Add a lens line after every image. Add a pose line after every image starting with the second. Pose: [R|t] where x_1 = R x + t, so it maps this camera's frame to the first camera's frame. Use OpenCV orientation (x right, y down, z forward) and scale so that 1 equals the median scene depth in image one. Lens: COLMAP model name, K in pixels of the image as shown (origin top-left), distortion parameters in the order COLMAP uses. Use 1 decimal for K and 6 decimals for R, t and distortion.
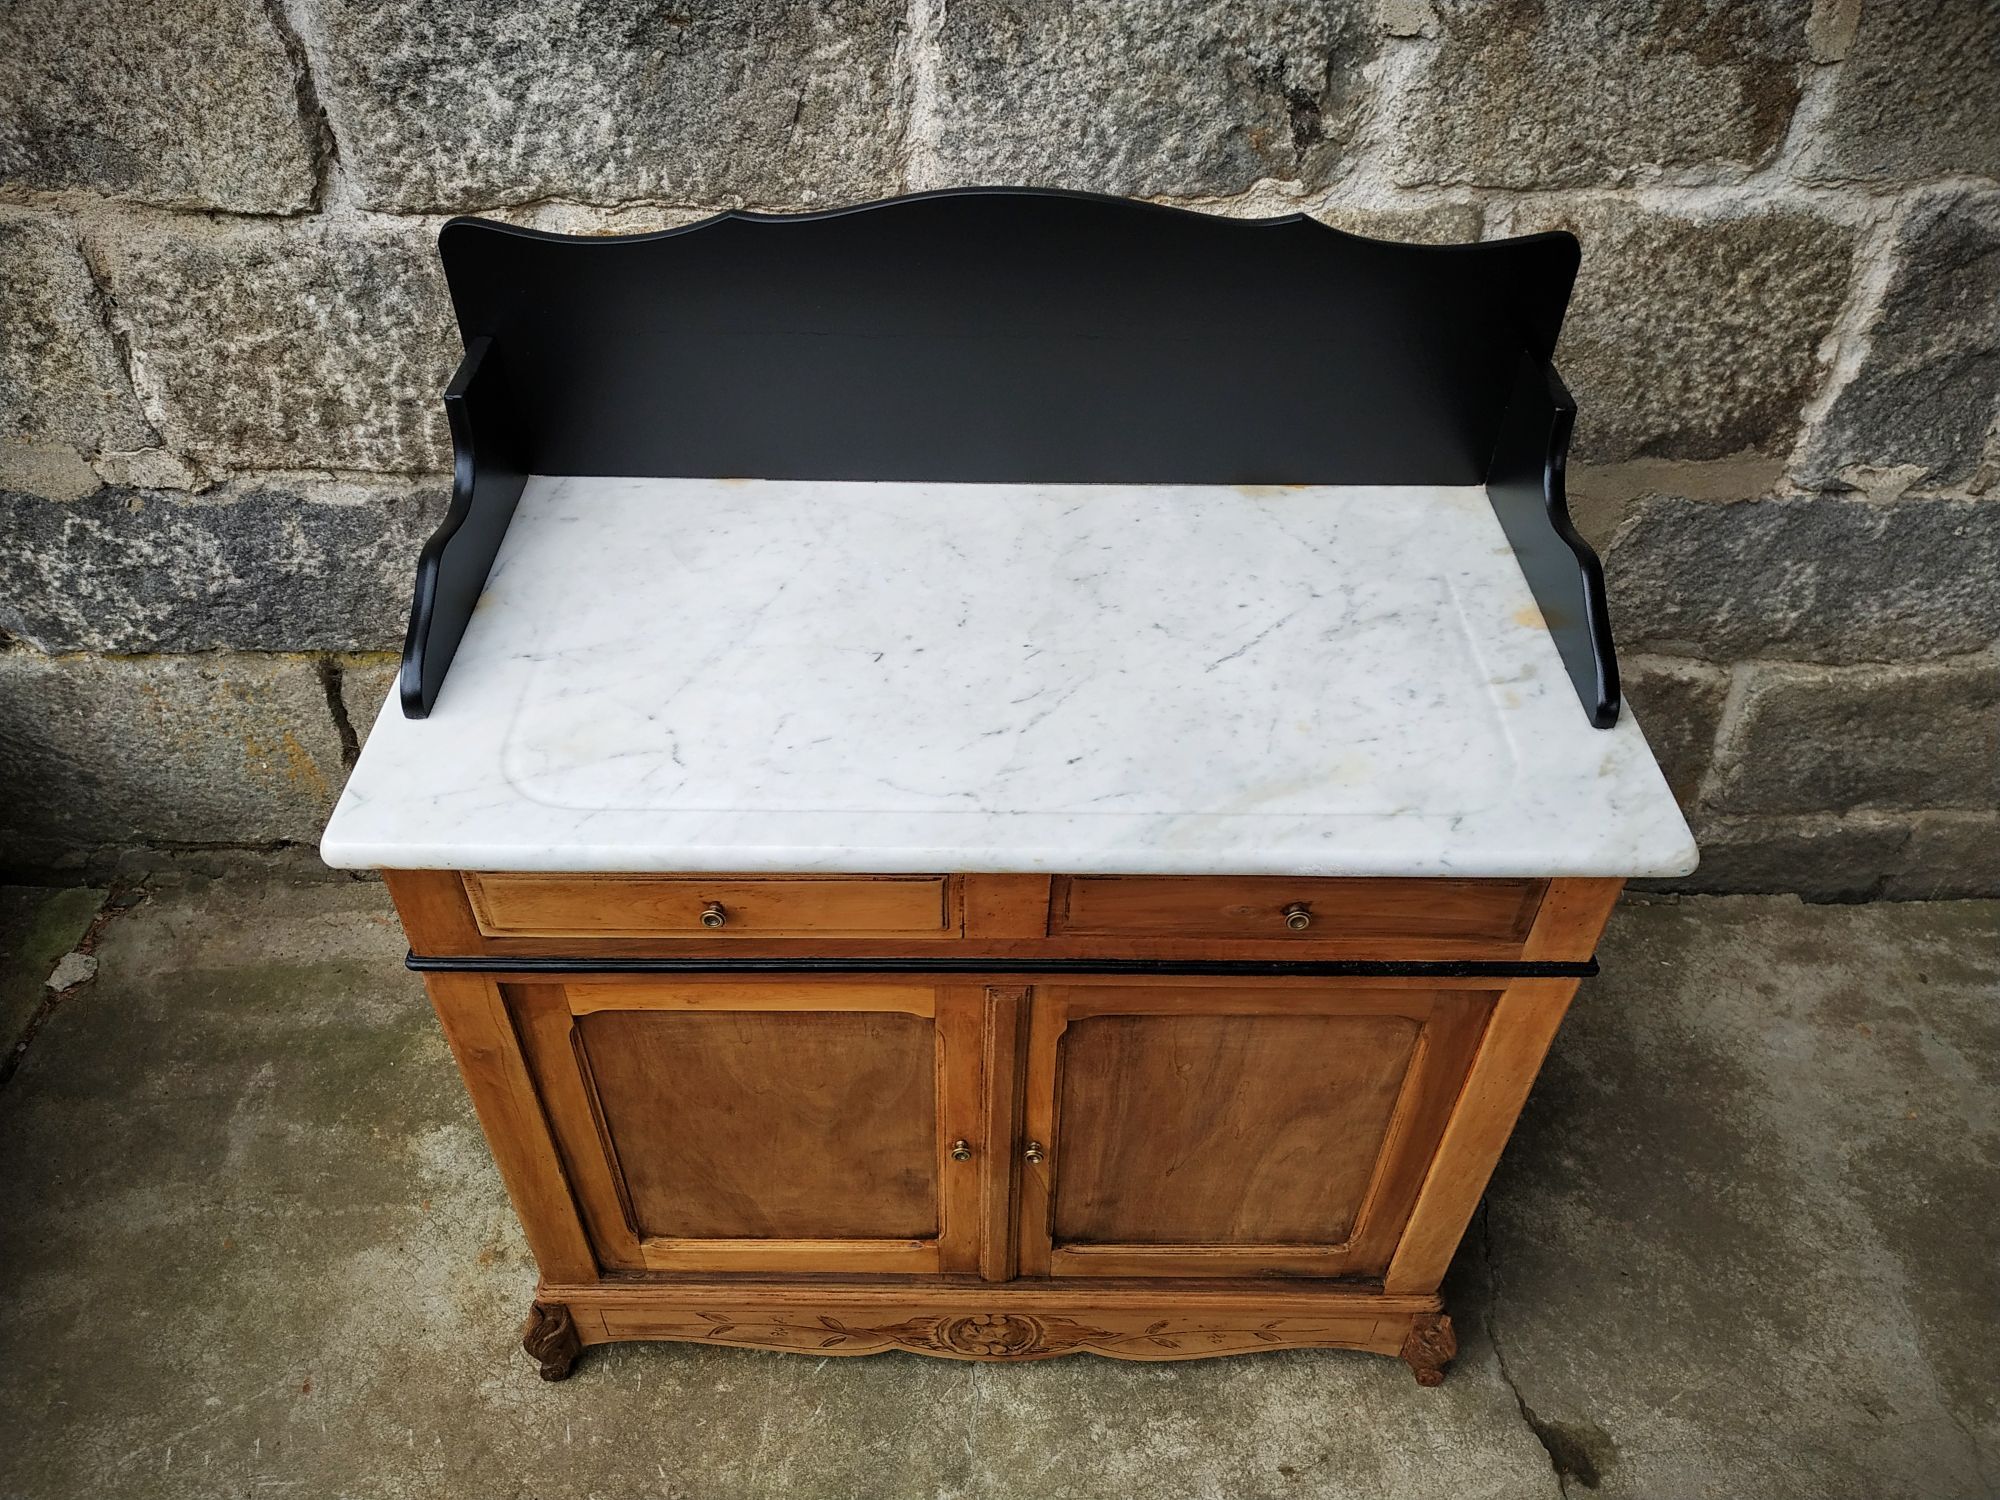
lens RADIAL K [[1451.9, 0, 1001.8], [0, 1451.9, 746.4], [0, 0, 1]] dist [-0.011525, 0.000062]
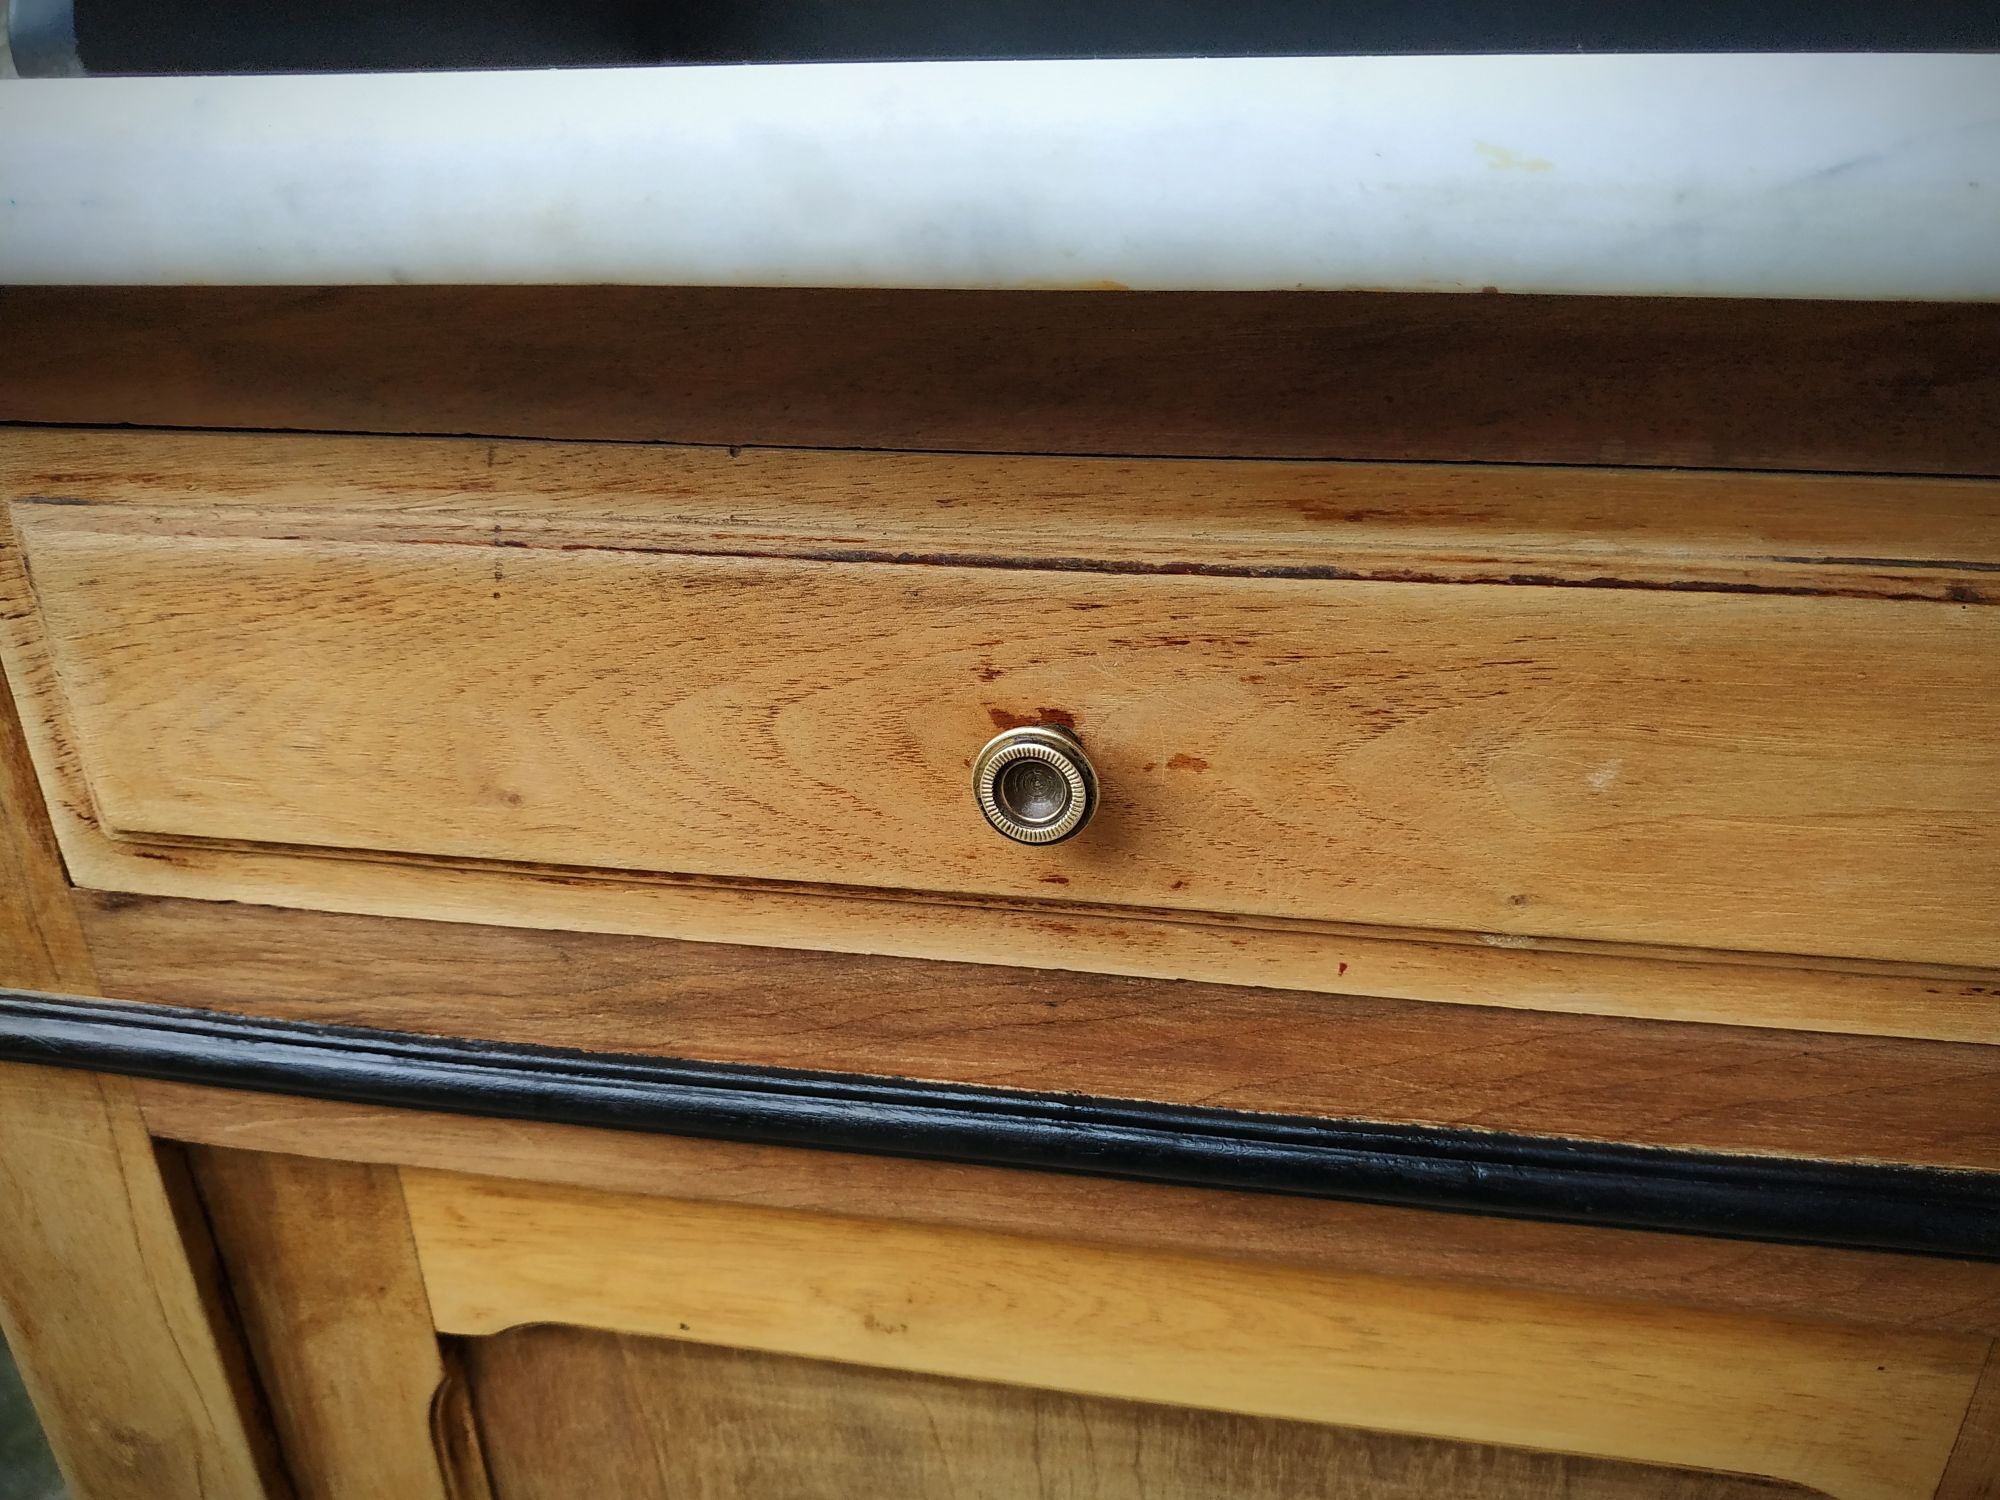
lens RADIAL K [[1451.9, 0, 980.5], [0, 1451.9, 801.9], [0, 0, 1]] dist [-0.011525, 0.000062]
pose [[0.980988, 0.046633, -0.188385, -0.124913], [-0.101581, 0.950490, -0.293683, 0.132874], [0.165362, 0.307235, 0.937156, 0.602875]]
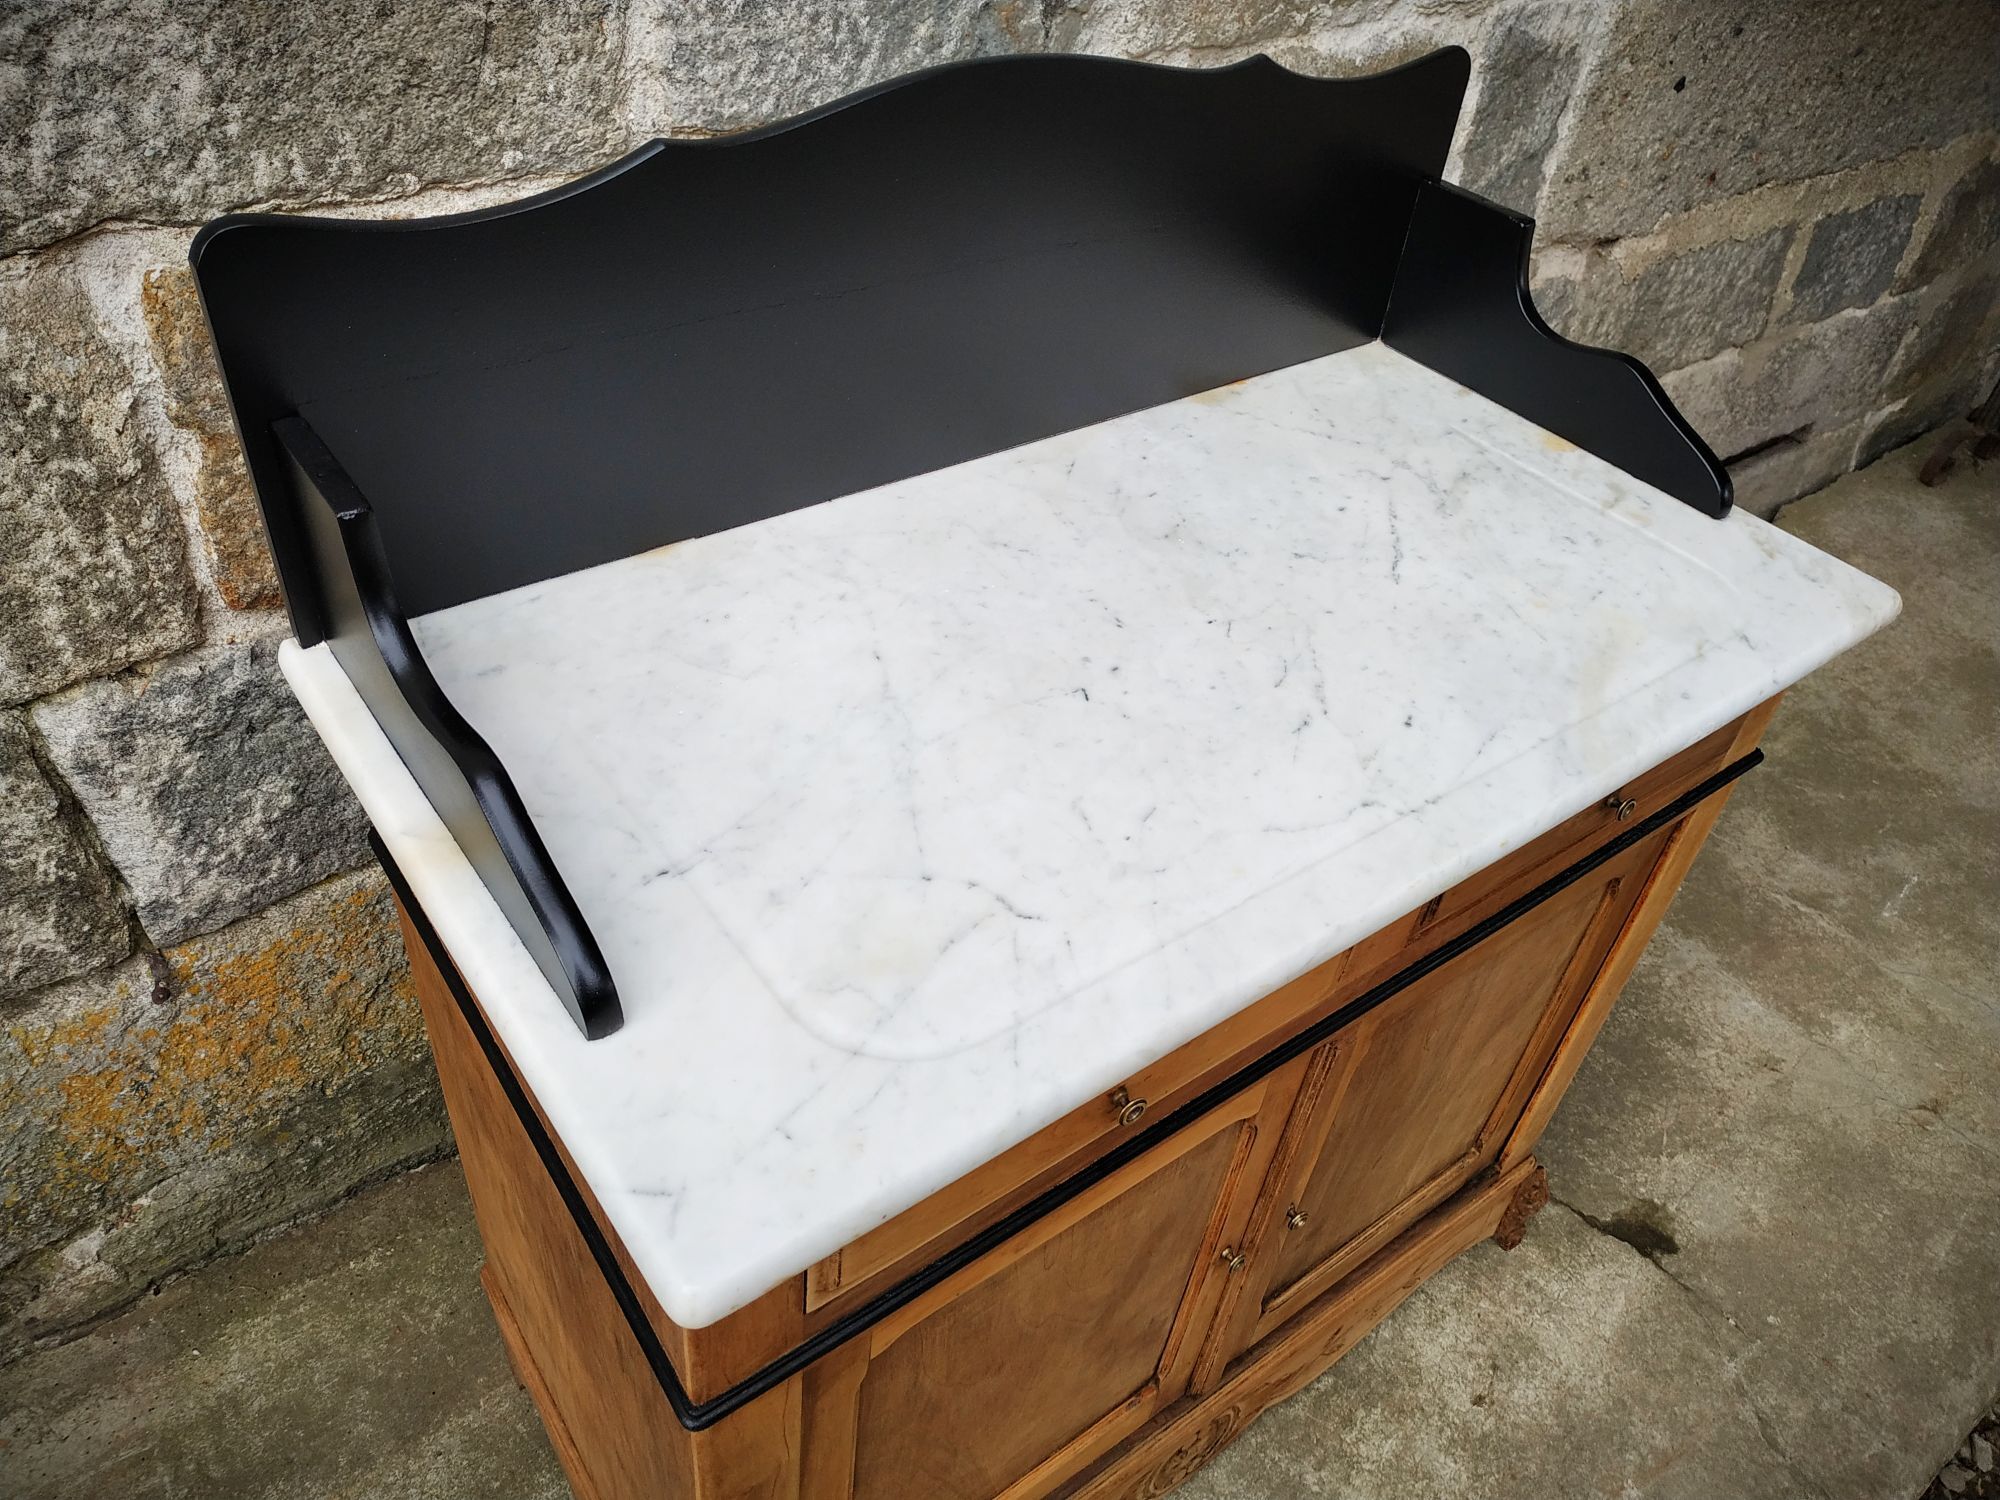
lens RADIAL K [[1451.9, 0, 993.4], [0, 1451.9, 757.7], [0, 0, 1]] dist [-0.011525, 0.000062]
pose [[0.802251, -0.344040, 0.487883, -0.392676], [0.346353, 0.933872, 0.089012, -0.088541], [-0.486244, 0.097570, 0.868359, 0.301651]]
